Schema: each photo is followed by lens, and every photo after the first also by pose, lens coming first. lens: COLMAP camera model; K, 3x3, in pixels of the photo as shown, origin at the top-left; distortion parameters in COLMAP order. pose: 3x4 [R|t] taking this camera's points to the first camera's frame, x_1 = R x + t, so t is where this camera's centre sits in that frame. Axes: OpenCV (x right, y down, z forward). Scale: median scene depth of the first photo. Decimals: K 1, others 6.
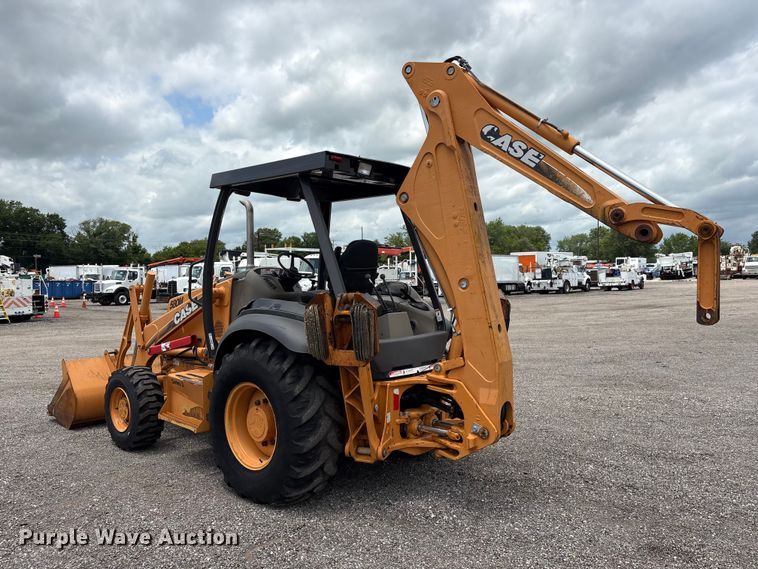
lens RADIAL K [[579.2, 0, 380.9], [0, 579.2, 292.0], [0, 0, 1]] dist [0.041487, -0.000649]
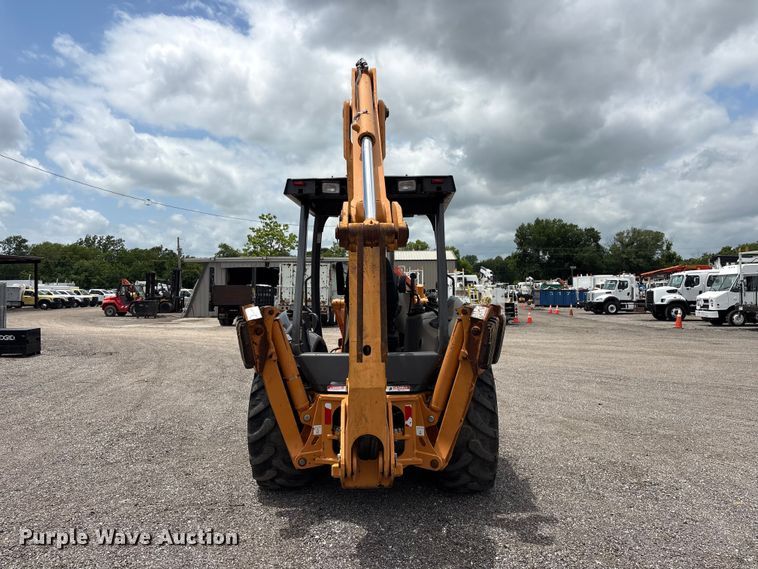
lens RADIAL K [[581.4, 0, 365.1], [0, 581.4, 283.0], [0, 0, 1]] dist [-0.007481, -0.011152]
pose [[0.611069, -0.005719, -0.791556, 0.089863], [-0.019009, 0.999580, -0.021896, -0.001658], [0.791349, 0.028427, 0.610704, 0.049428]]
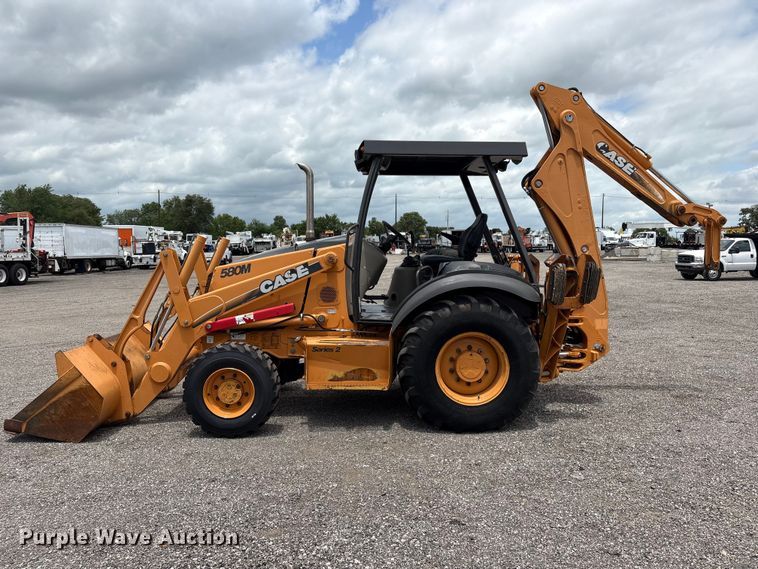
lens RADIAL K [[578.3, 0, 379.0], [0, 578.3, 284.5], [0, 0, 1]] dist [0.016820, -0.010222]
pose [[0.722762, -0.031296, 0.690388, -0.130392], [0.011868, 0.999389, 0.032879, 0.002207], [-0.690995, -0.015570, 0.722692, 0.032619]]
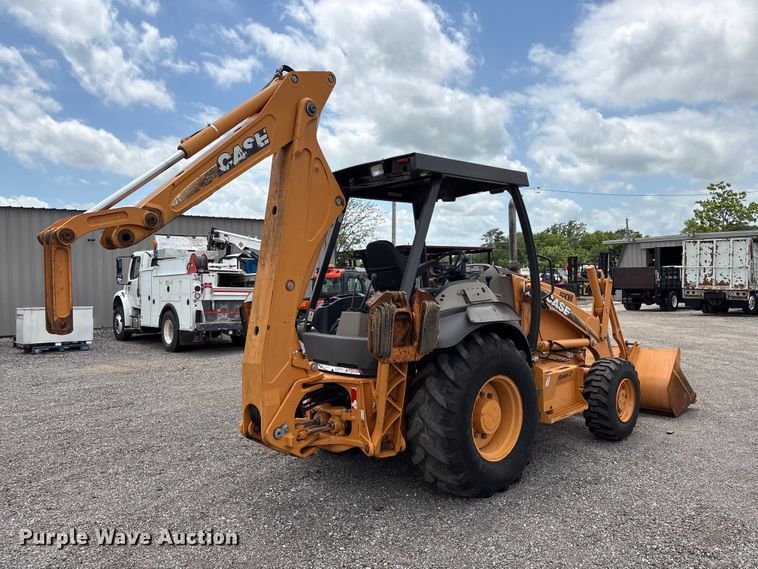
lens RADIAL K [[562.5, 0, 363.8], [0, 562.5, 258.0], [0, 0, 1]] dist [0.003387, -0.002508]
pose [[-0.136757, -0.028394, -0.990198, 0.115599], [0.000276, 0.999588, -0.028702, -0.003354], [0.990605, -0.004198, -0.136692, 0.133959]]
